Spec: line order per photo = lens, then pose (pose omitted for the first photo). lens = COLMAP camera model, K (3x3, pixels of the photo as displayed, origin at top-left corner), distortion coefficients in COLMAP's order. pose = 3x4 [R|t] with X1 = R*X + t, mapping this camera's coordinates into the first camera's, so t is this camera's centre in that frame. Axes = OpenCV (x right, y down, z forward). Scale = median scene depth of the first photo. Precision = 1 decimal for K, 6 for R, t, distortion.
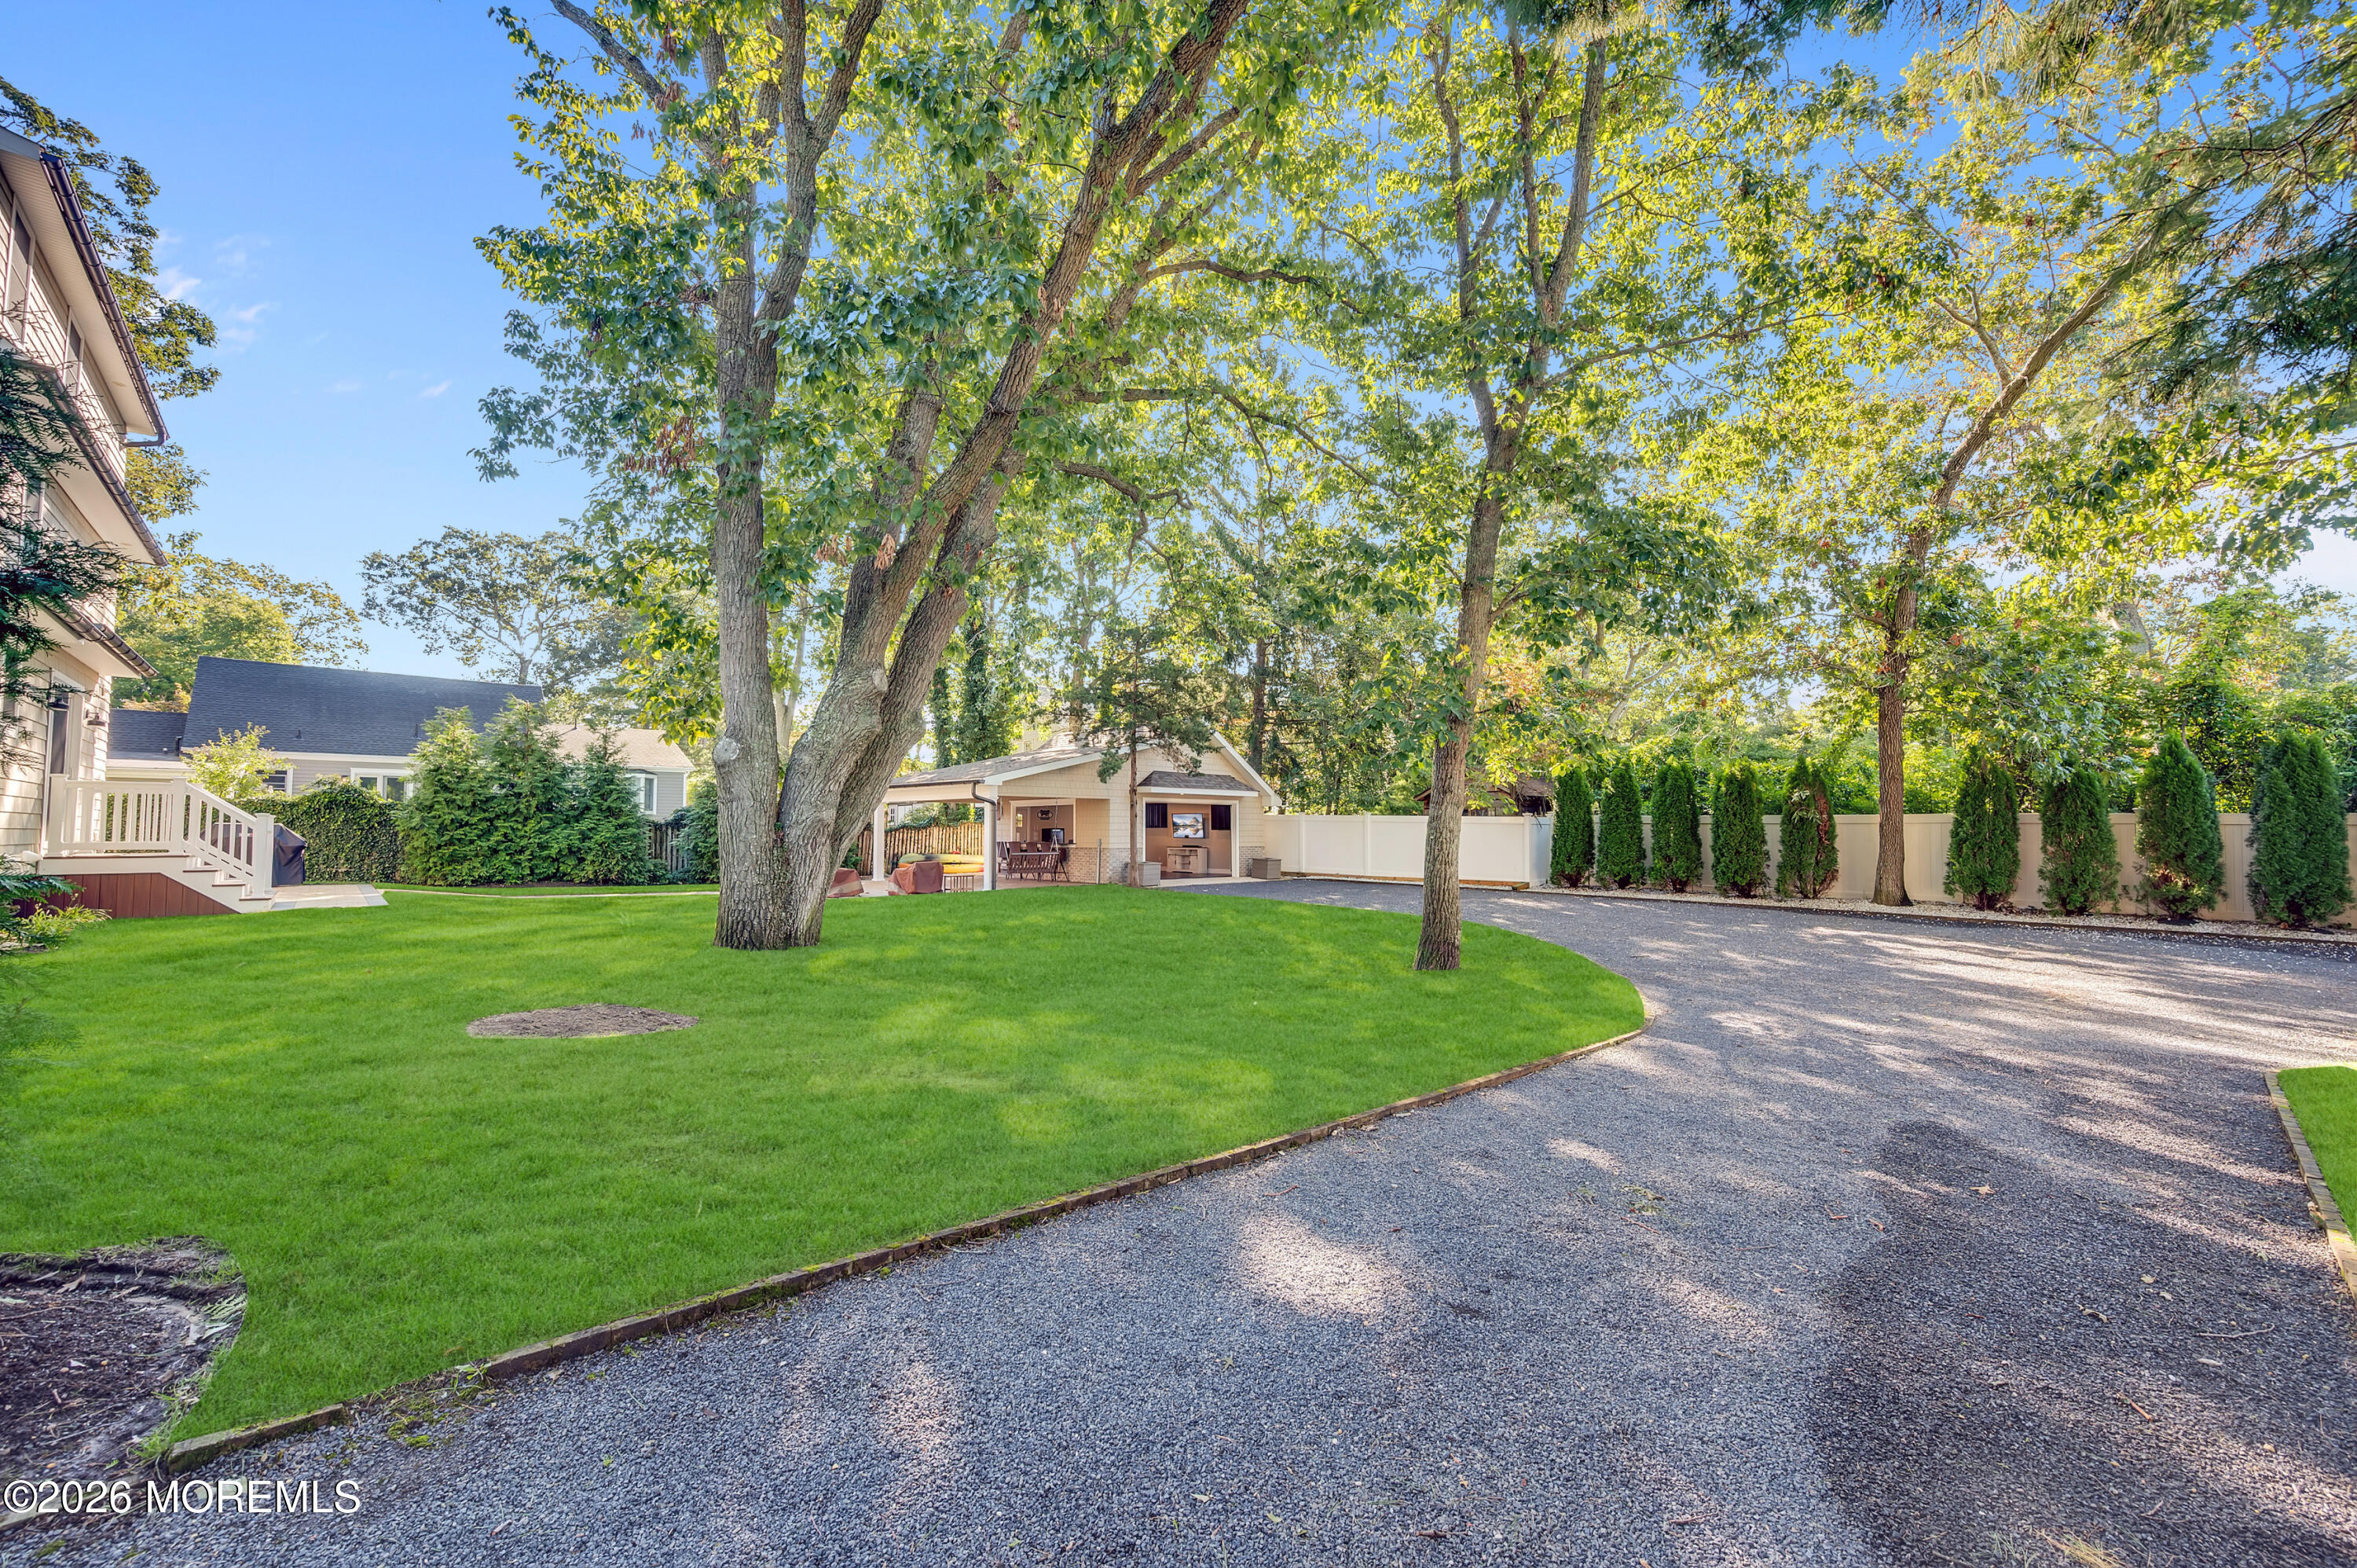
lens RADIAL K [[932.9, 0, 1188.7], [0, 932.9, 794.5], [0, 0, 1]] dist [0.000058, 0.000049]
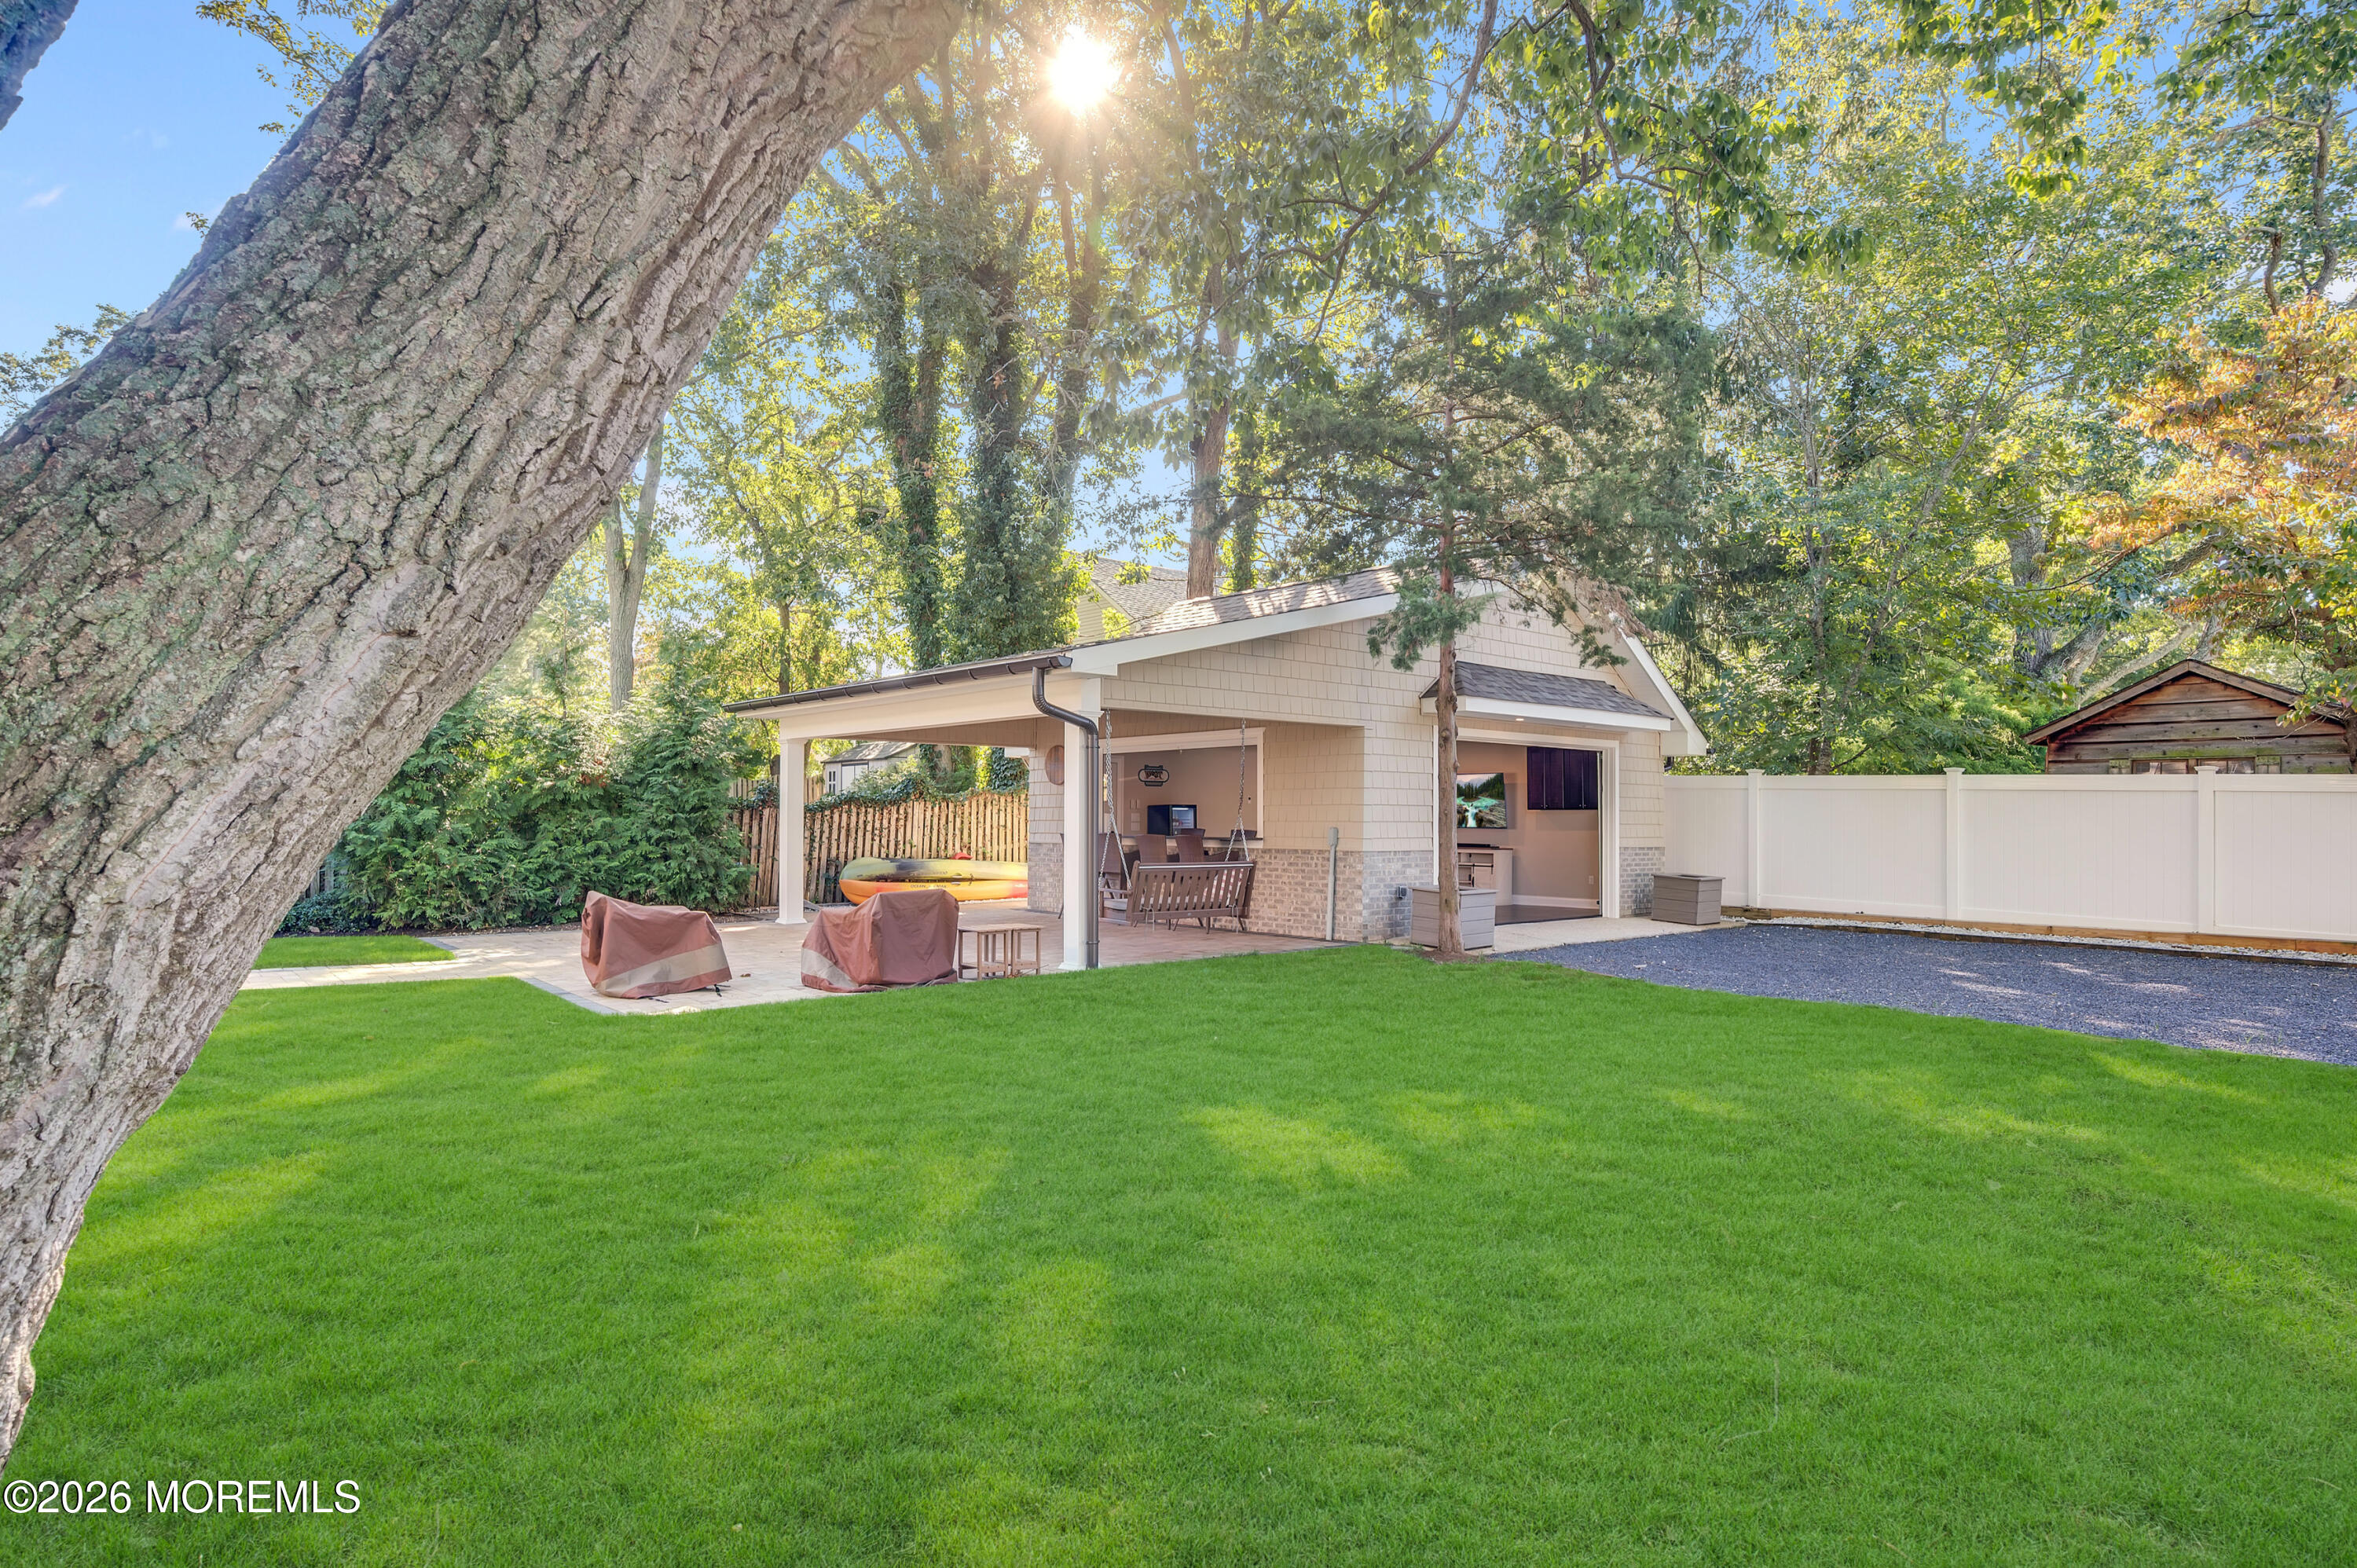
lens RADIAL K [[1290.6, 0, 1180.9], [0, 1290.6, 814.5], [0, 0, 1]] dist [-0.002224, 0.000081]
pose [[0.998816, 0.004510, -0.048445, -0.150170], [-0.002768, 0.999349, 0.035959, 0.024836], [0.048576, -0.035783, 0.998178, 0.501640]]
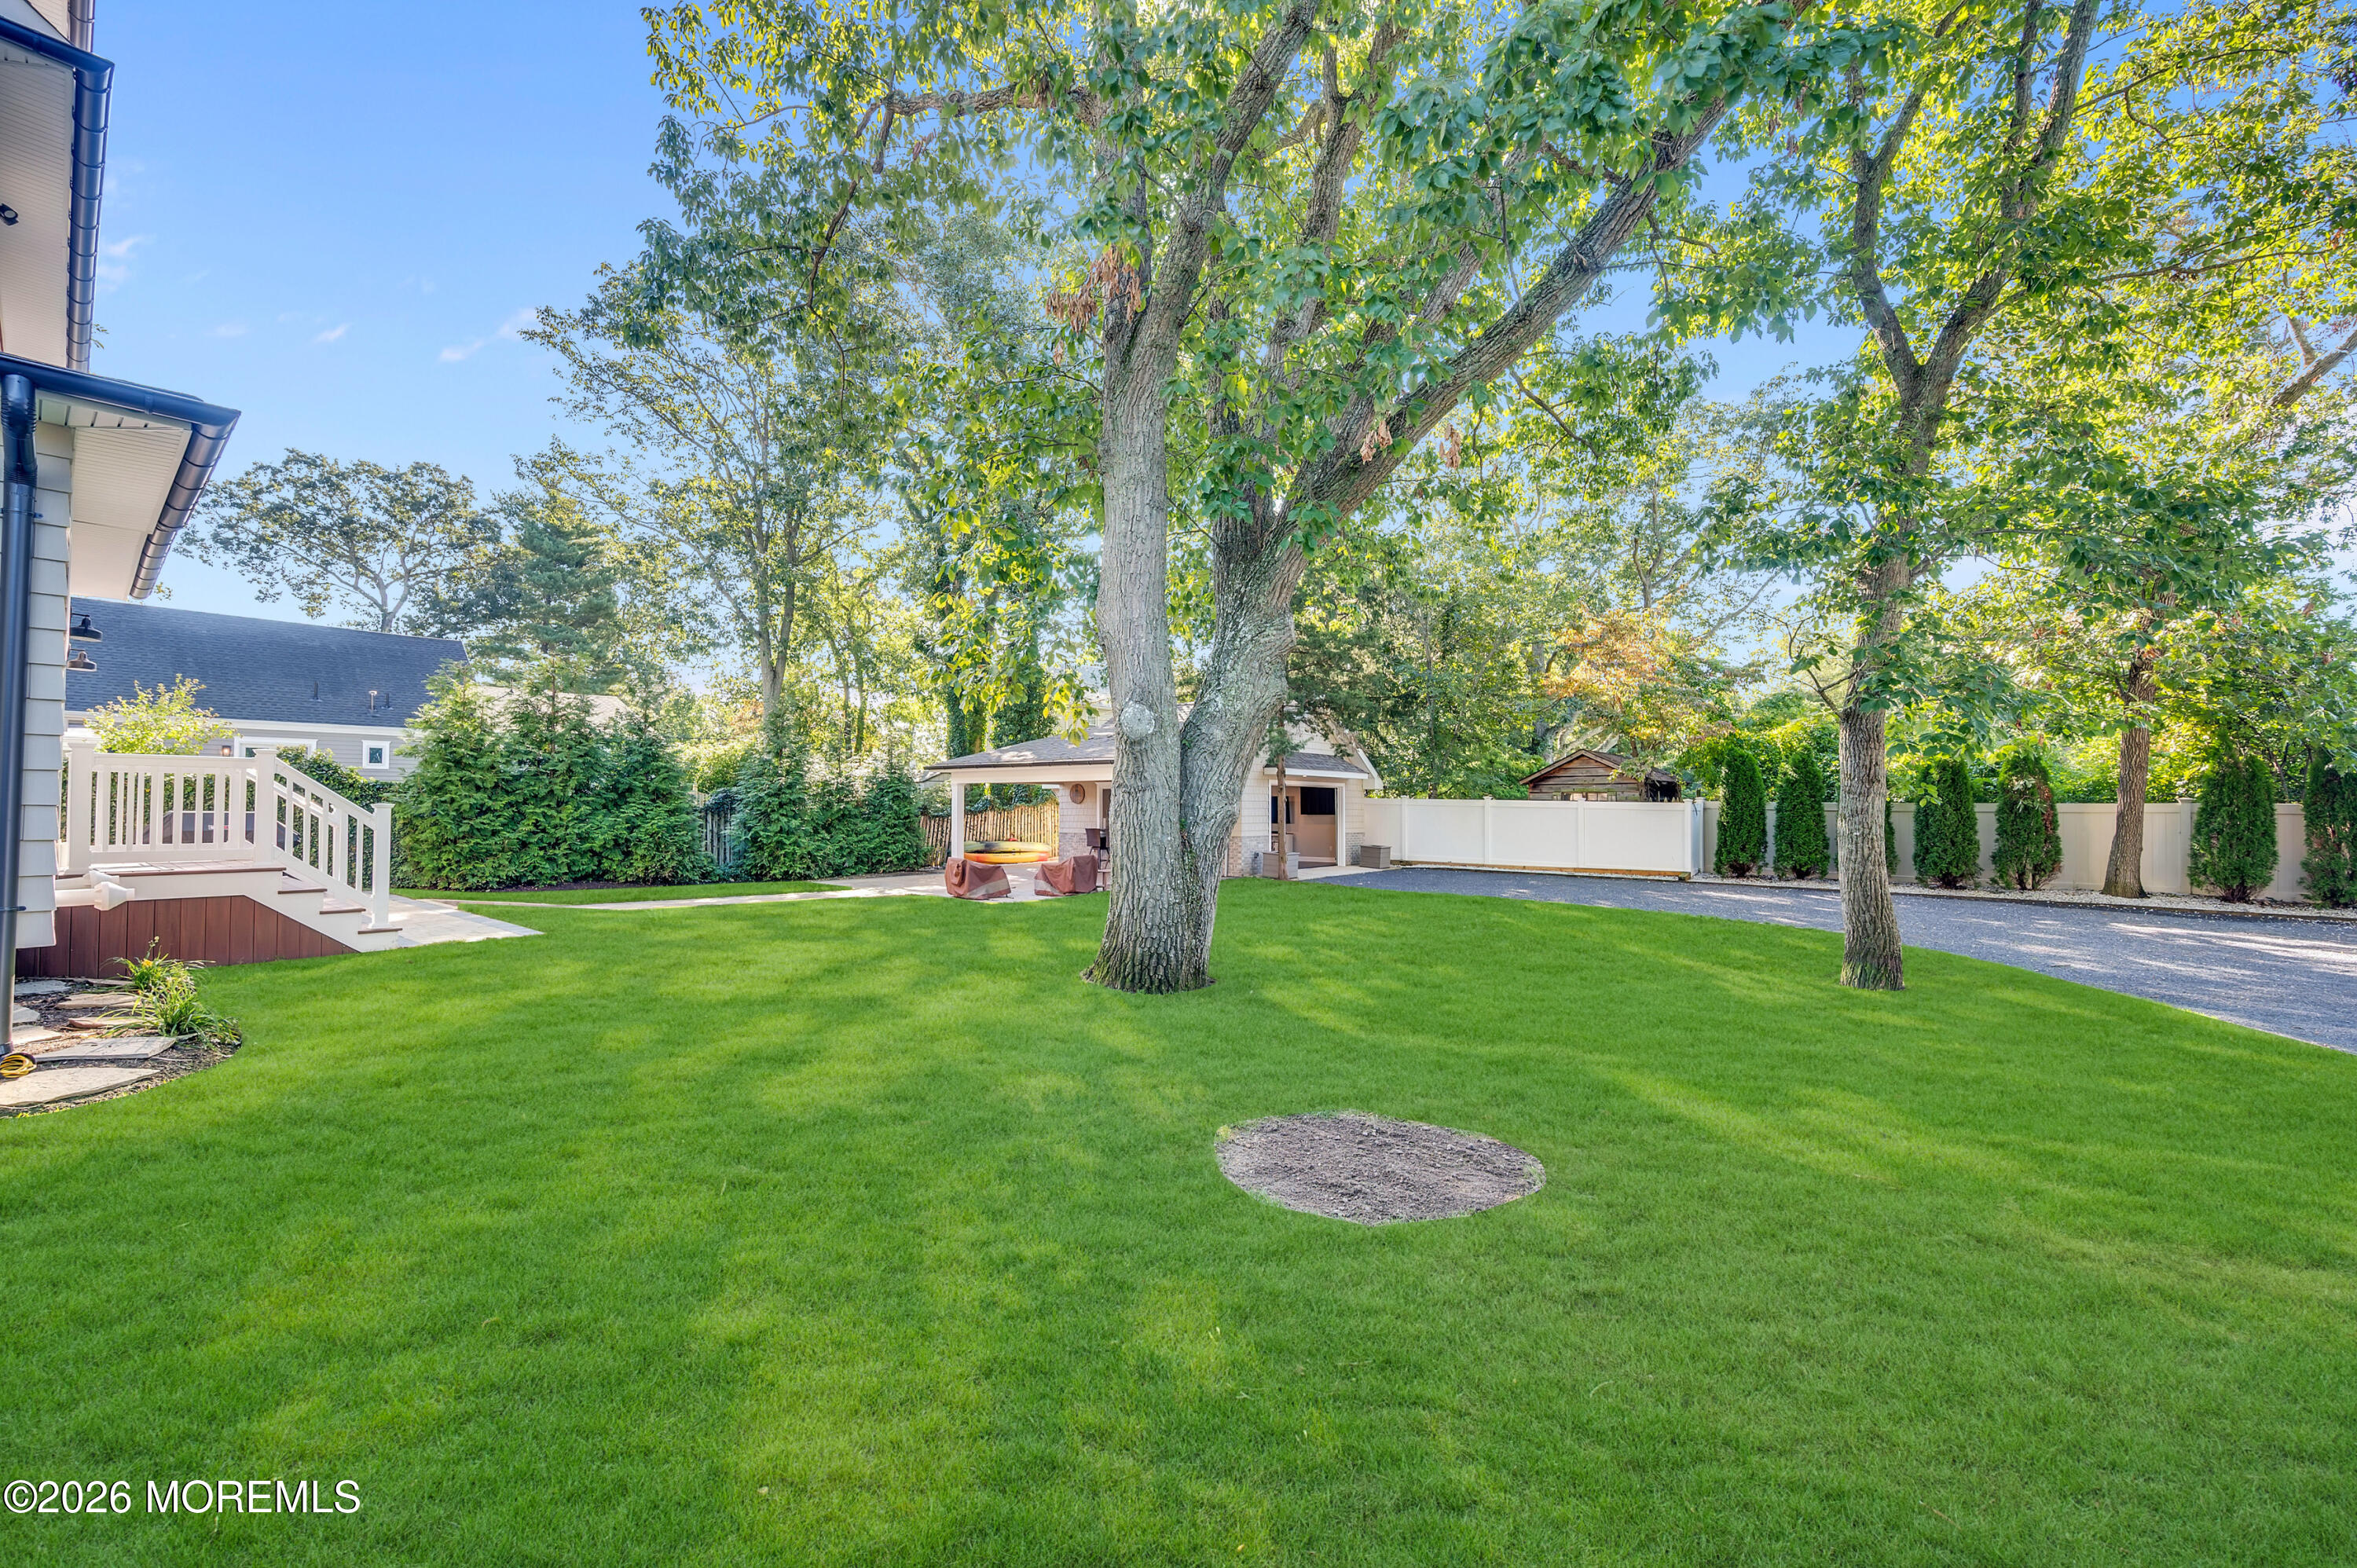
lens RADIAL K [[929.0, 0, 1182.1], [0, 929.0, 793.5], [0, 0, 1]] dist [0.000128, 0.000083]
pose [[0.990867, 0.003784, 0.134789, -0.289239], [-0.006829, 0.999732, 0.022134, -0.003328], [-0.134669, -0.022852, 0.990627, 0.144596]]
